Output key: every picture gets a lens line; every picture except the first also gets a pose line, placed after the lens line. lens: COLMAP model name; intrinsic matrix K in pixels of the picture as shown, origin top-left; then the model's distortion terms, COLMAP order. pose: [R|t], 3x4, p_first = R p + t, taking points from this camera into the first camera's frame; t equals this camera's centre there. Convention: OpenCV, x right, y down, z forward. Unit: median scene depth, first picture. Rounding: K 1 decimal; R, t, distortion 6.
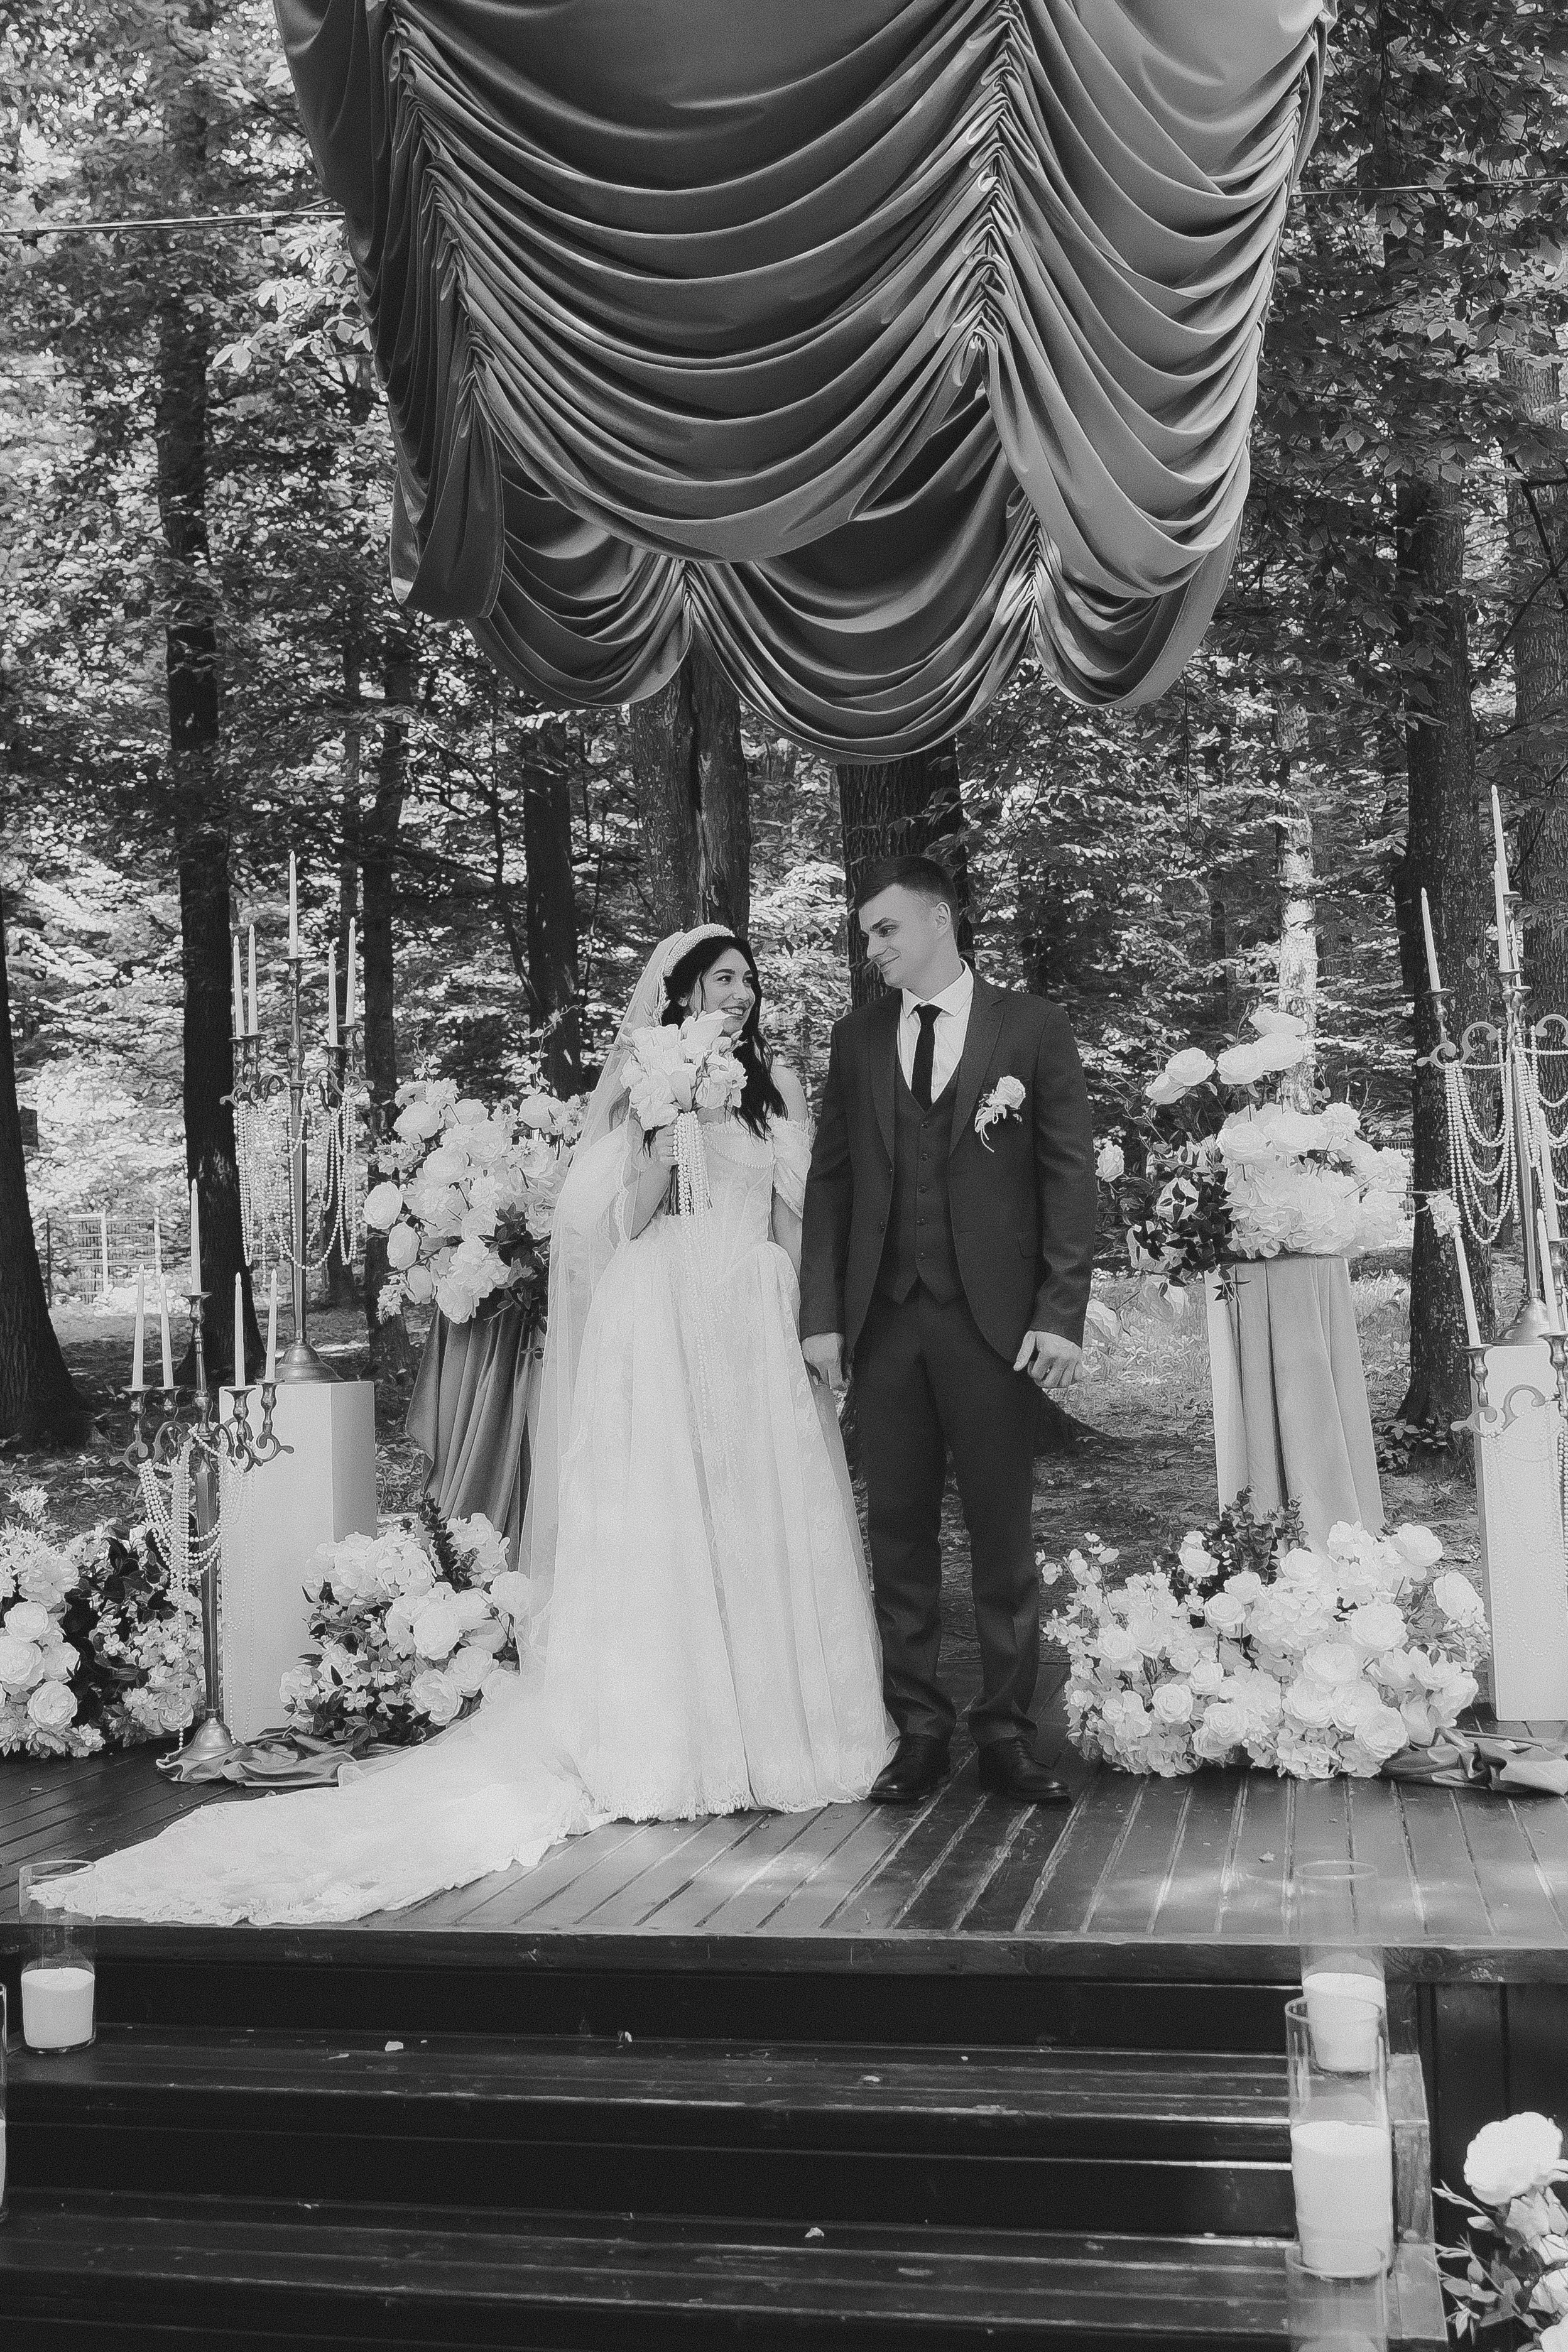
lens RADIAL K [[2589.5, 0, 754.8], [0, 2589.5, 1156.3], [0, 0, 1]] dist [0.030854, -0.106936]
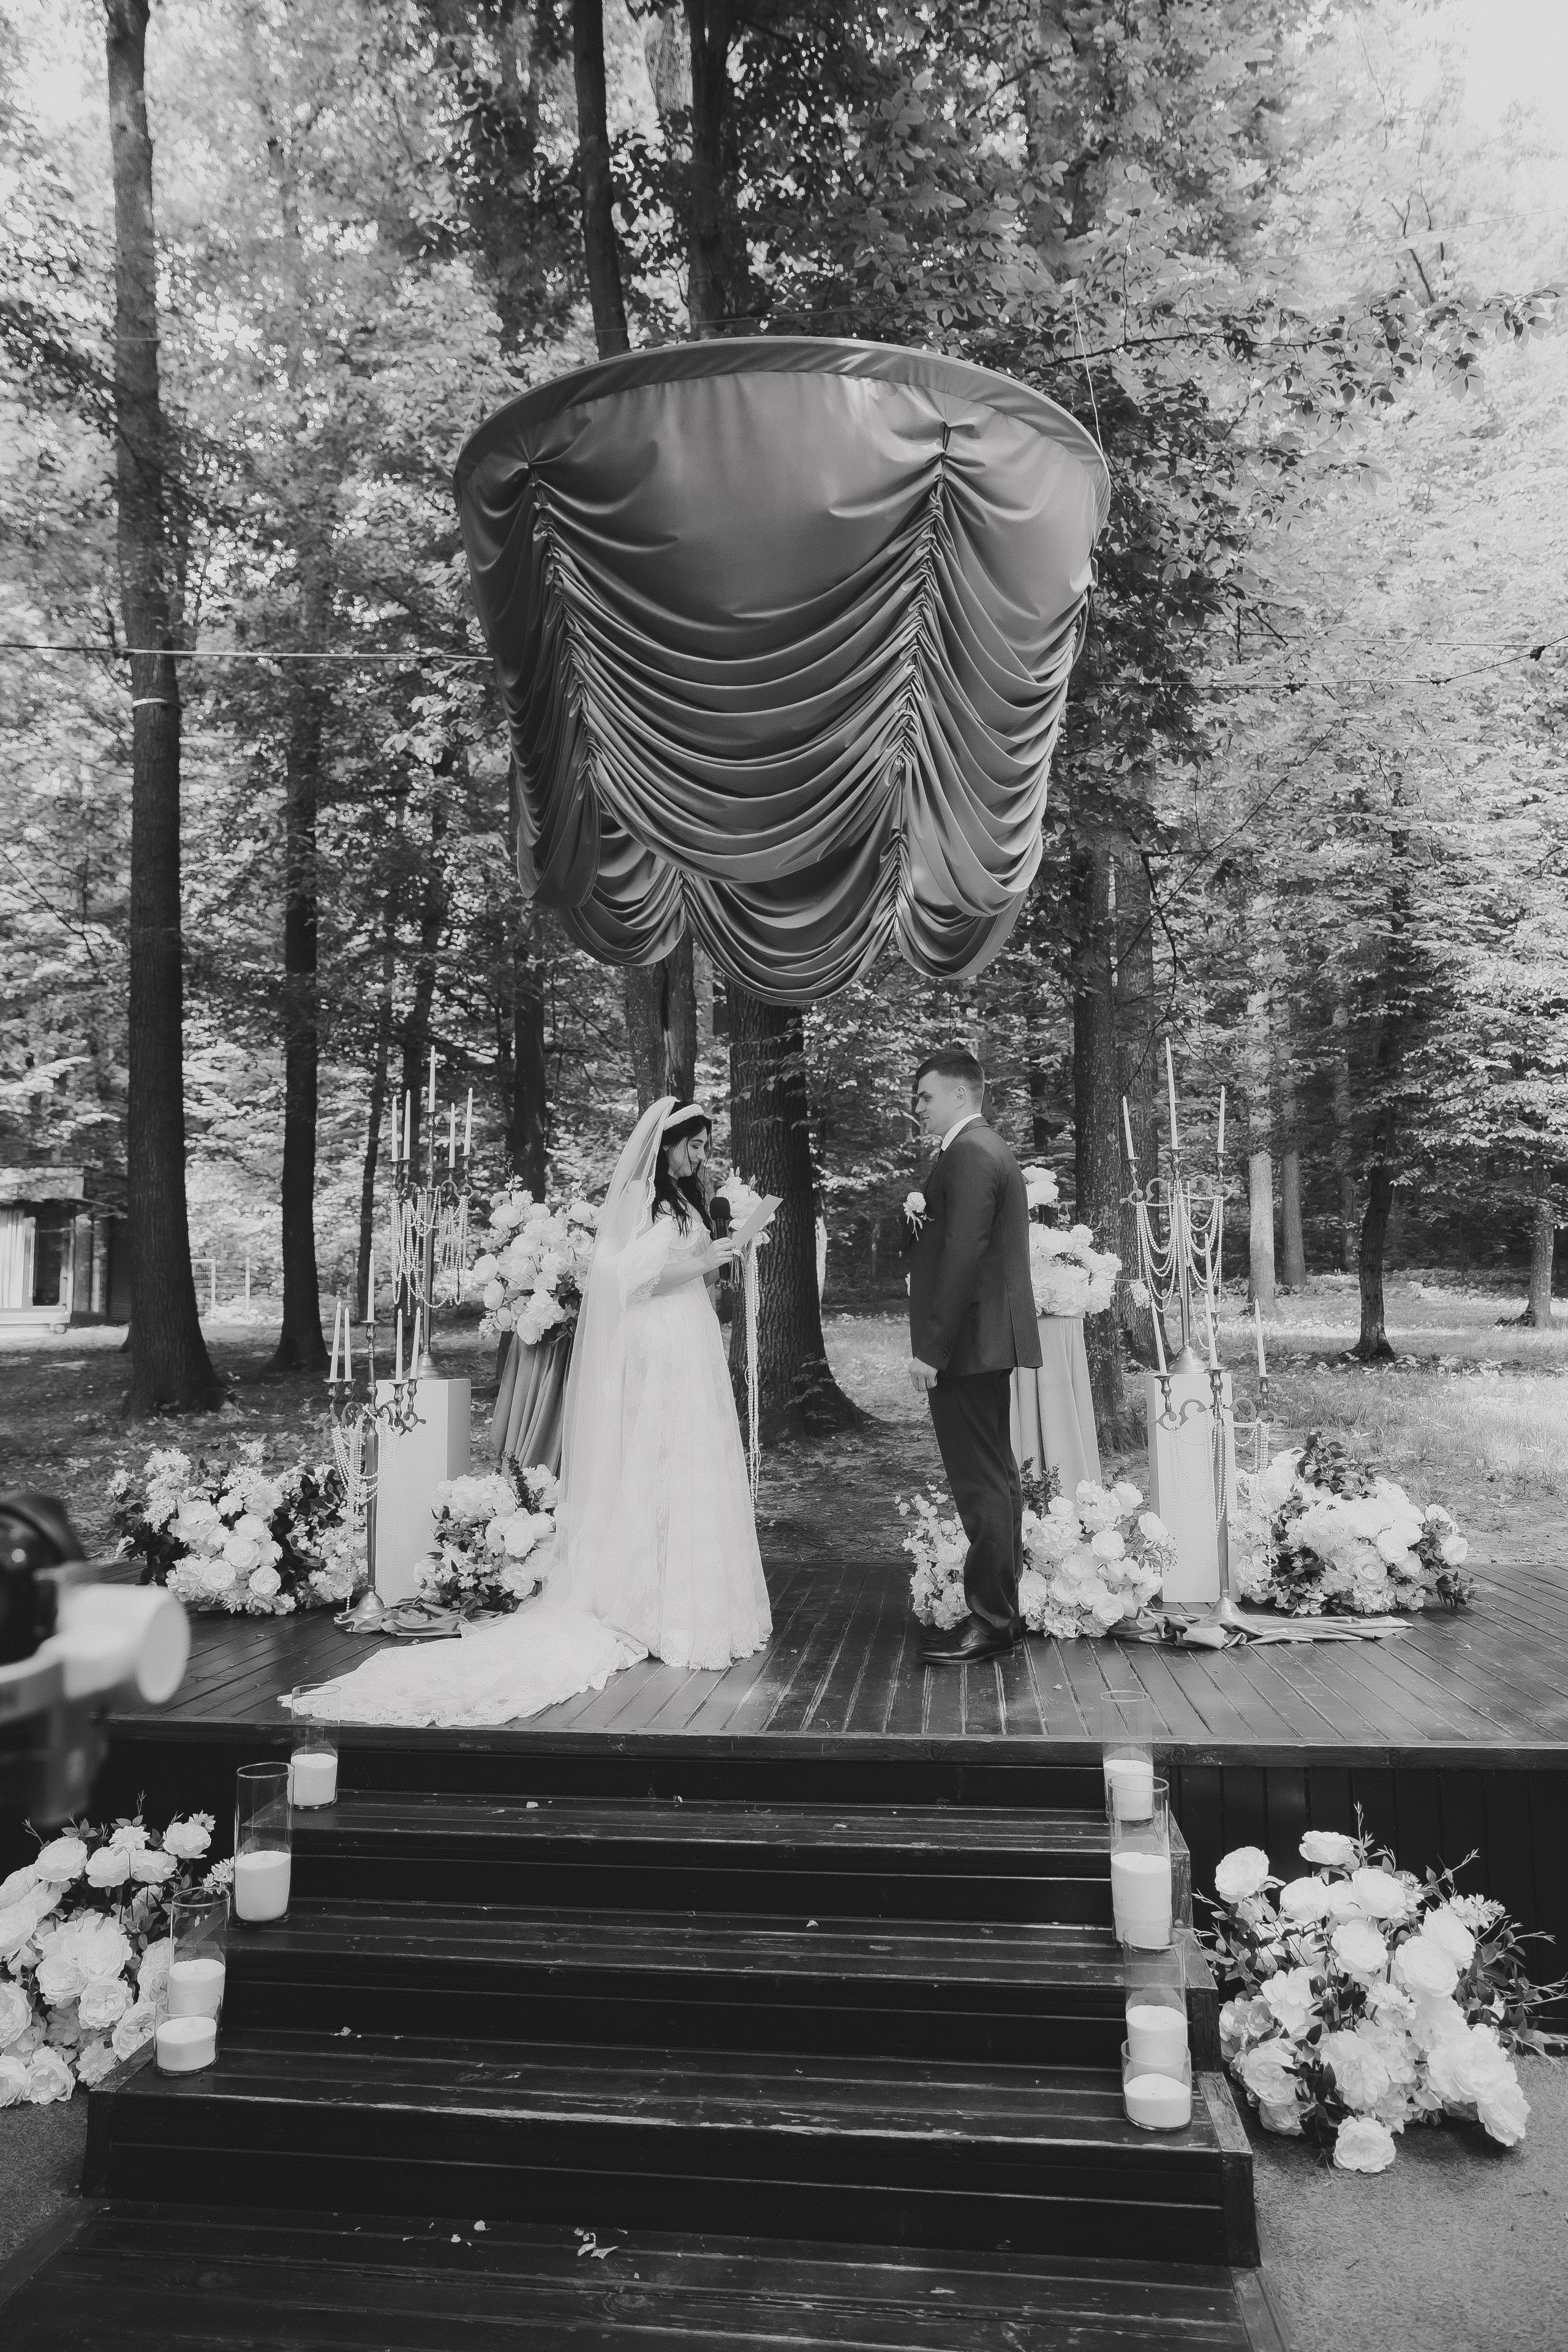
lens RADIAL K [[1606.0, 0, 757.4], [0, 1606.0, 1161.0], [0, 0, 1]] dist [-0.043657, 0.041063]
pose [[0.995312, 0.035726, 0.089872, -0.074029], [-0.031317, 0.998258, -0.049999, -0.003418], [-0.091501, 0.046950, 0.994698, 0.000921]]
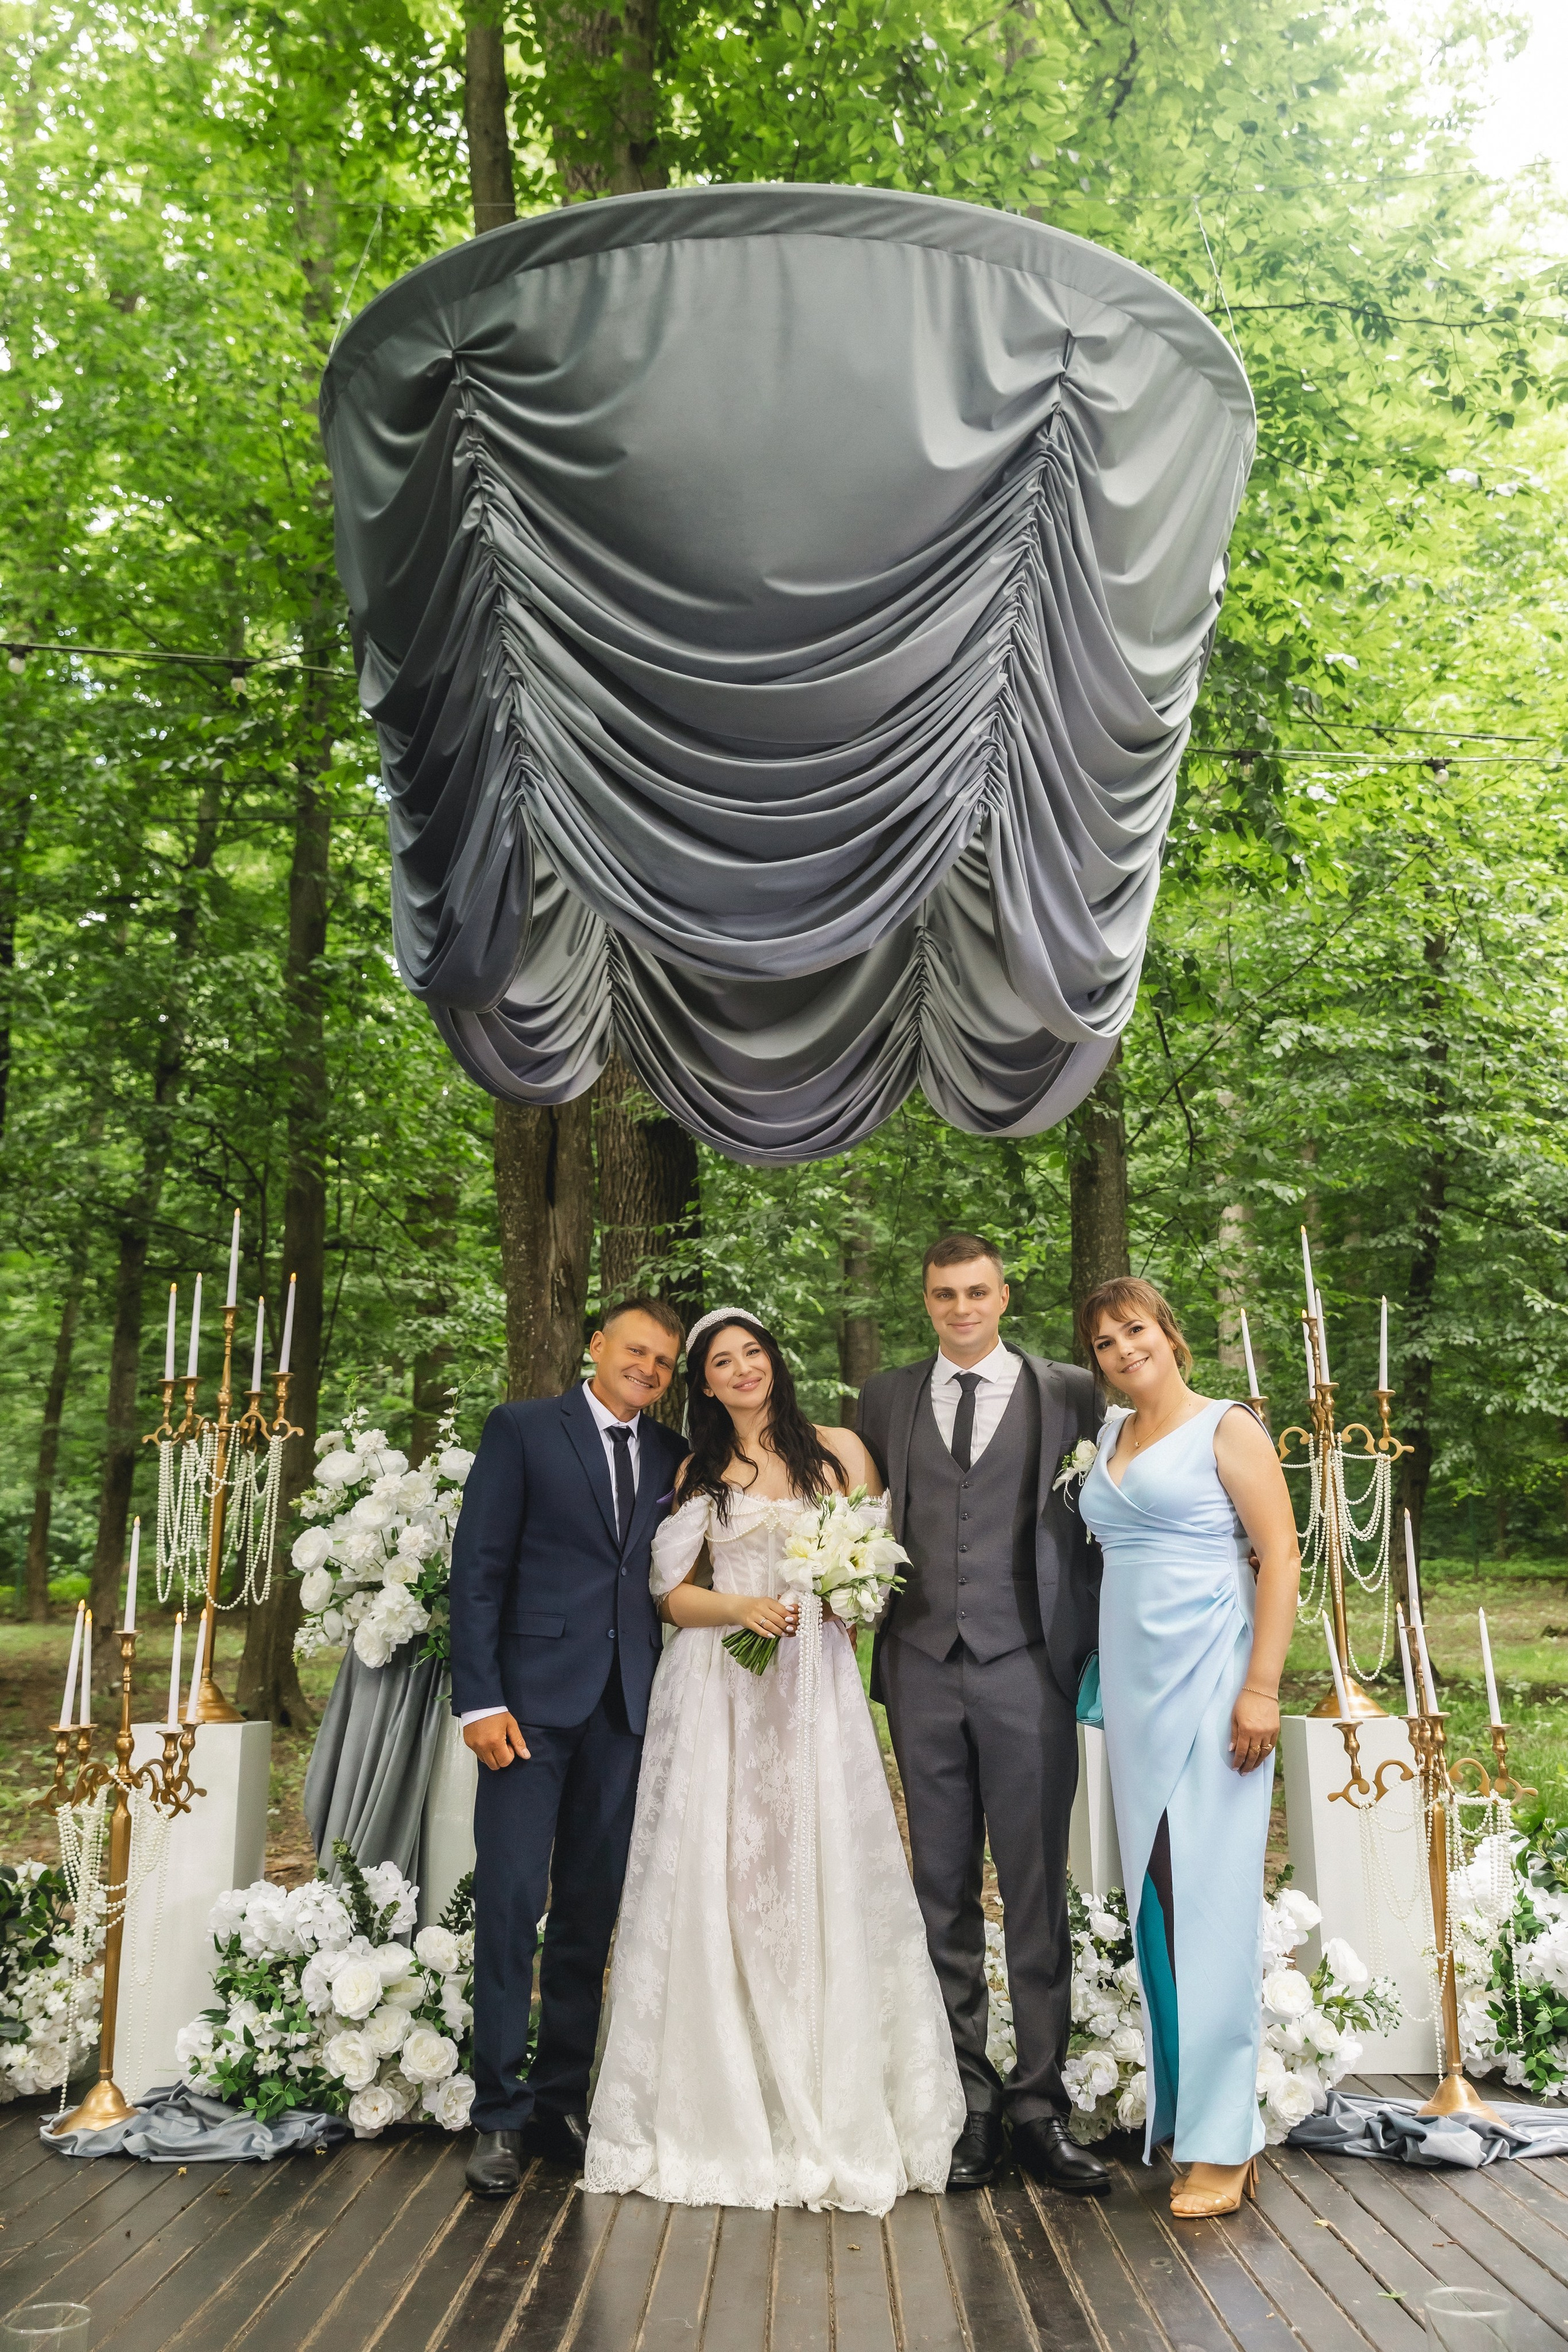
lens RADIAL K [[2030.4, 0, 763.8], [0, 2030.4, 1164.4], [0, 0, 1]] dist [-0.007894, 0.015668]
pose [[0.979791, 0.076753, 0.184714, -0.137751], [-0.044253, 0.983744, -0.174036, 0.000892], [-0.195069, 0.162345, 0.967260, 0.167375]]
